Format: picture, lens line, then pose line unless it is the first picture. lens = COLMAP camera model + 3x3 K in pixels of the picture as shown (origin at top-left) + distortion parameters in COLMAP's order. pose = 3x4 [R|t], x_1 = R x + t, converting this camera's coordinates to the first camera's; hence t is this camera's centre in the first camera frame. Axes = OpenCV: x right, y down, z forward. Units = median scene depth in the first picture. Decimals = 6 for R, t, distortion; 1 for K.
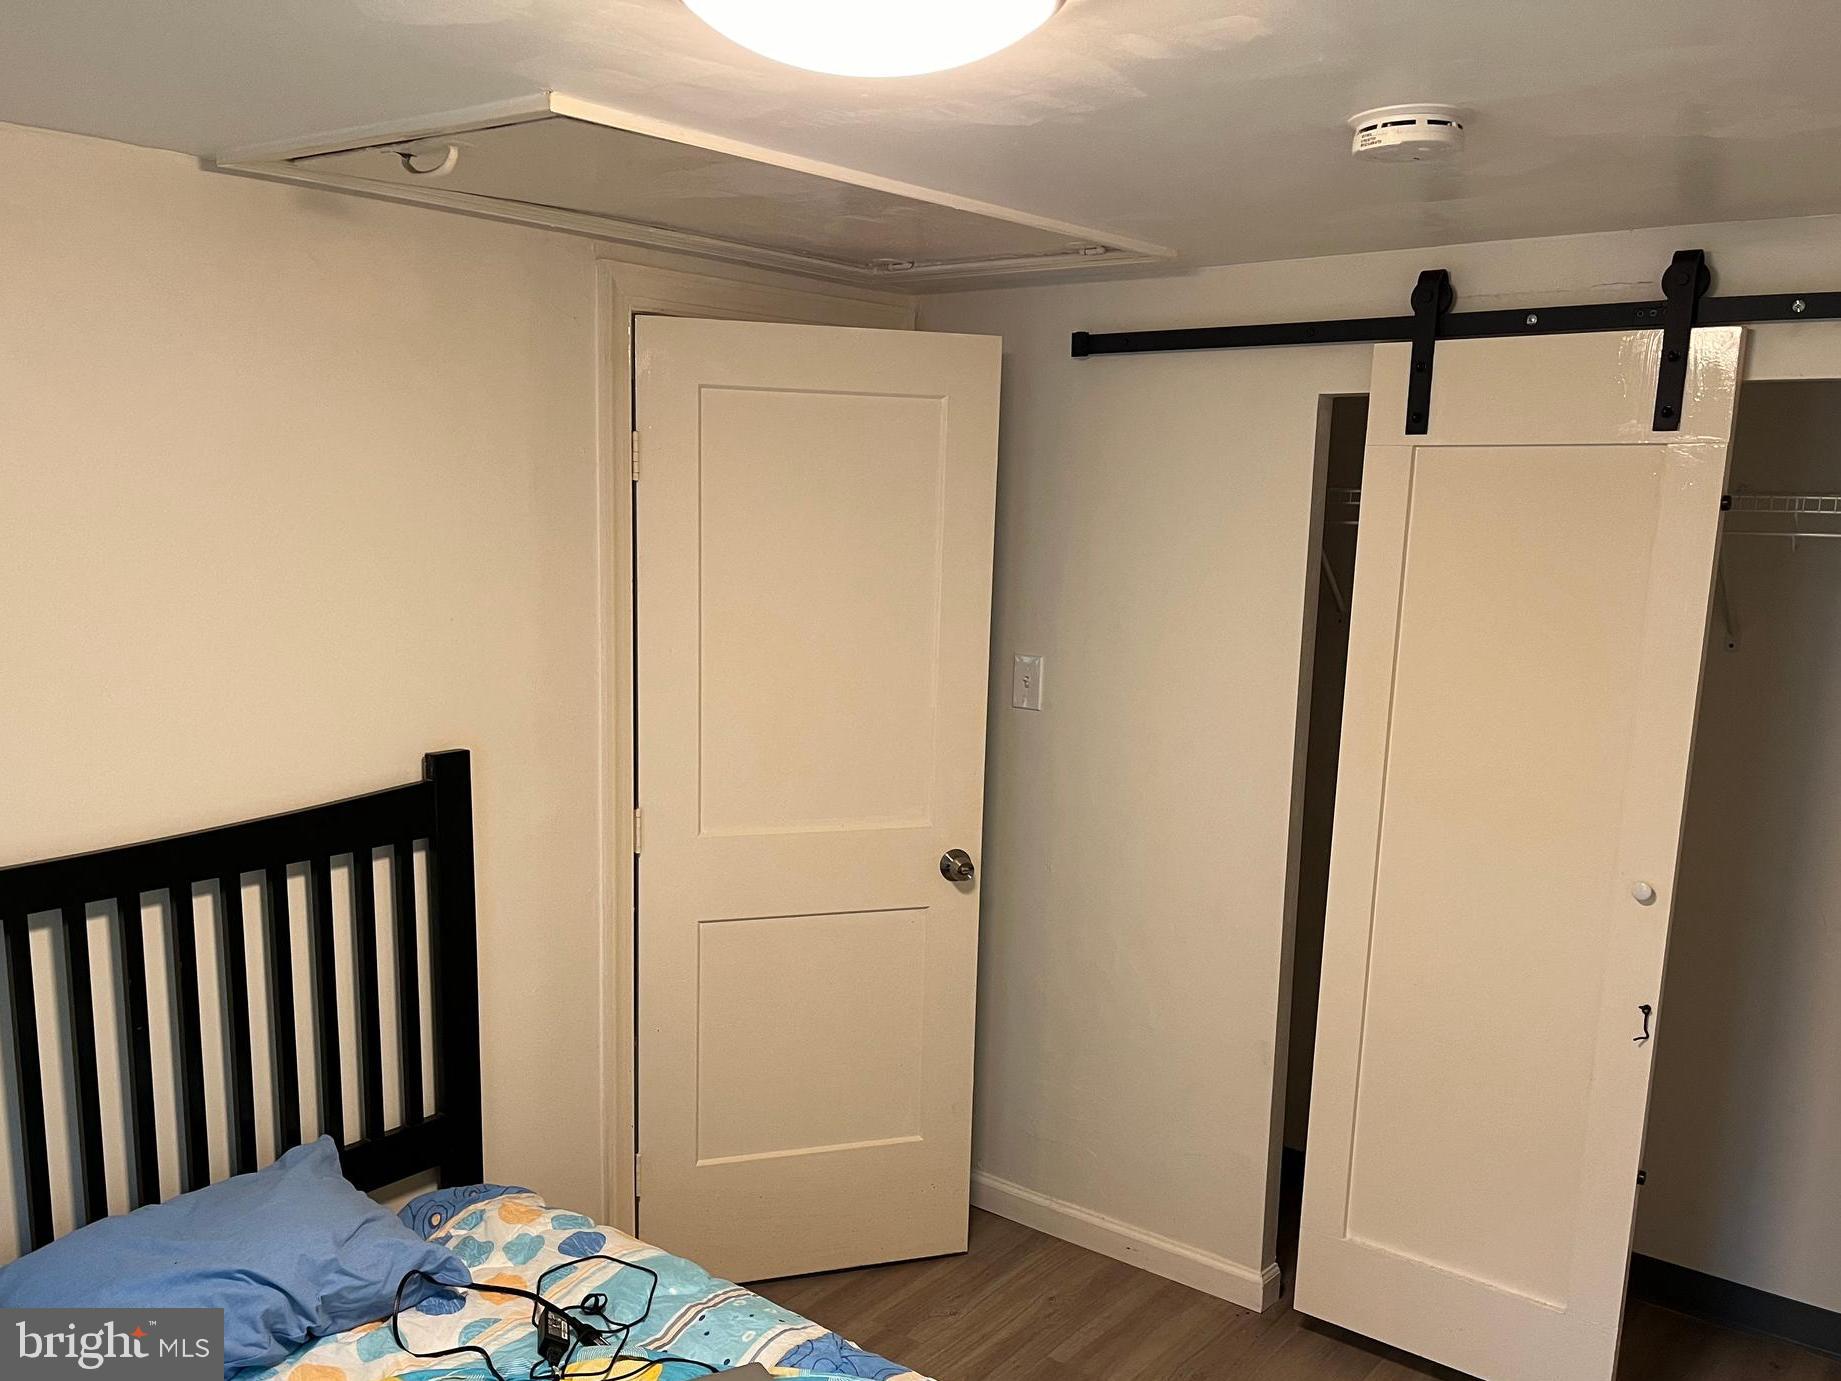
lens RADIAL K [[1548.0, 0, 920.1], [0, 1548.0, 786.0], [0, 0, 1]] dist [0.100440, -0.143747]
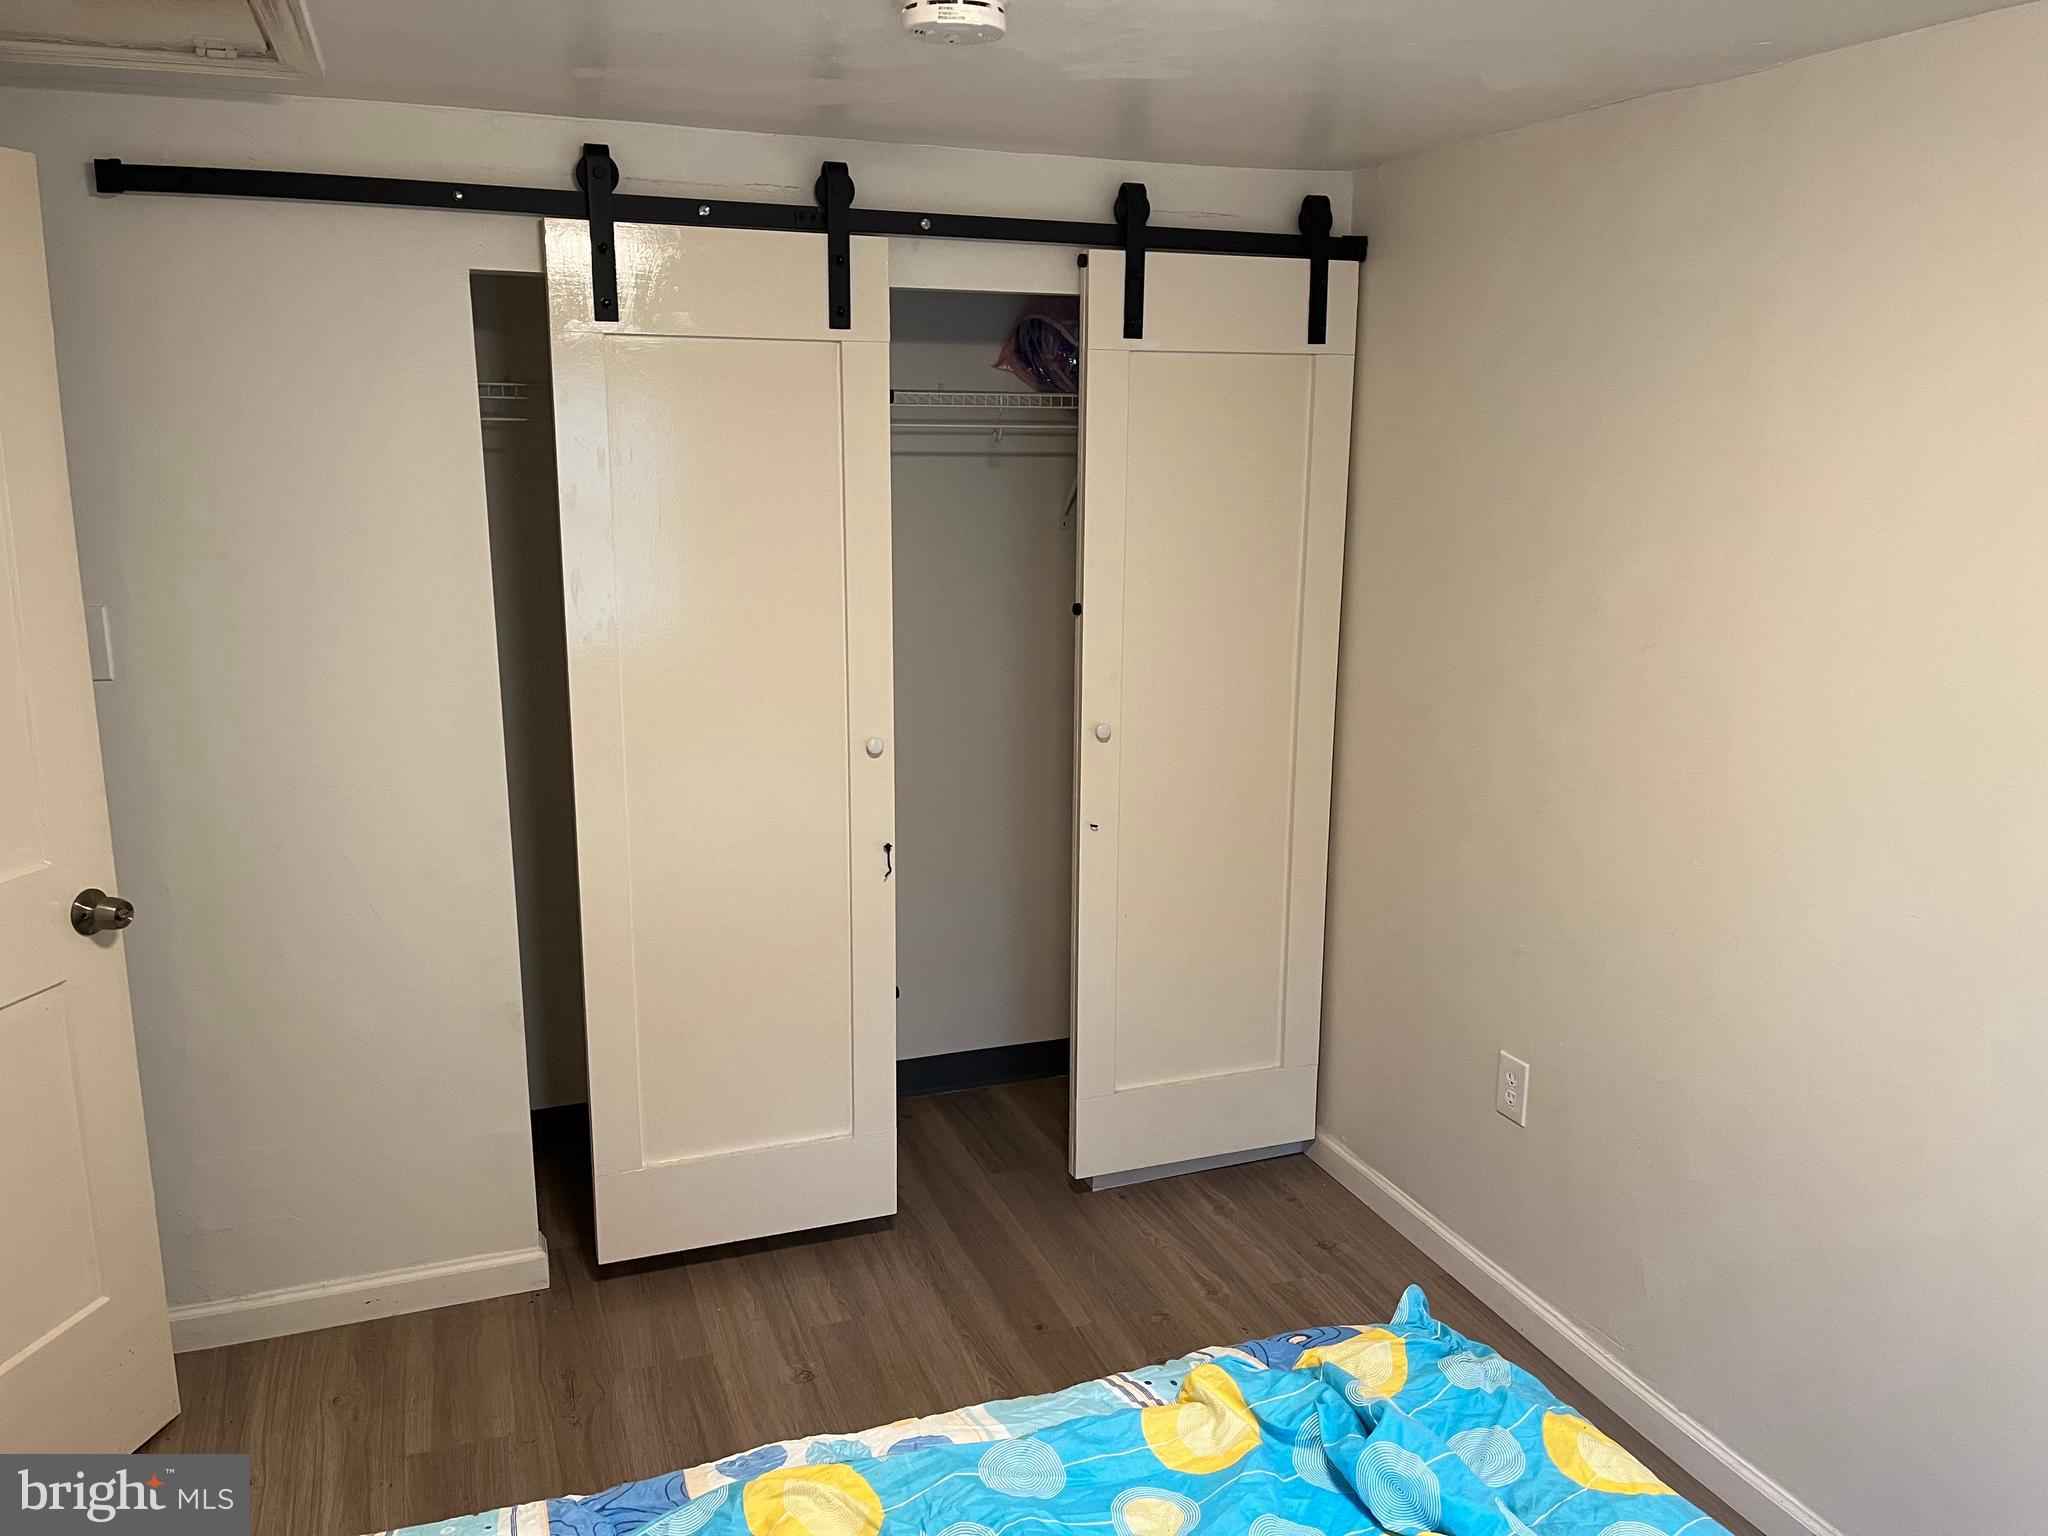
lens RADIAL K [[1560.8, 0, 1024.0], [0, 1560.8, 768.0], [0, 0, 1]] dist [0.080571, -0.105837]
pose [[0.520400, -0.204247, 0.829136, -0.393596], [0.152820, 0.977574, 0.144897, -0.060818], [-0.840137, 0.051304, 0.539942, 0.289943]]
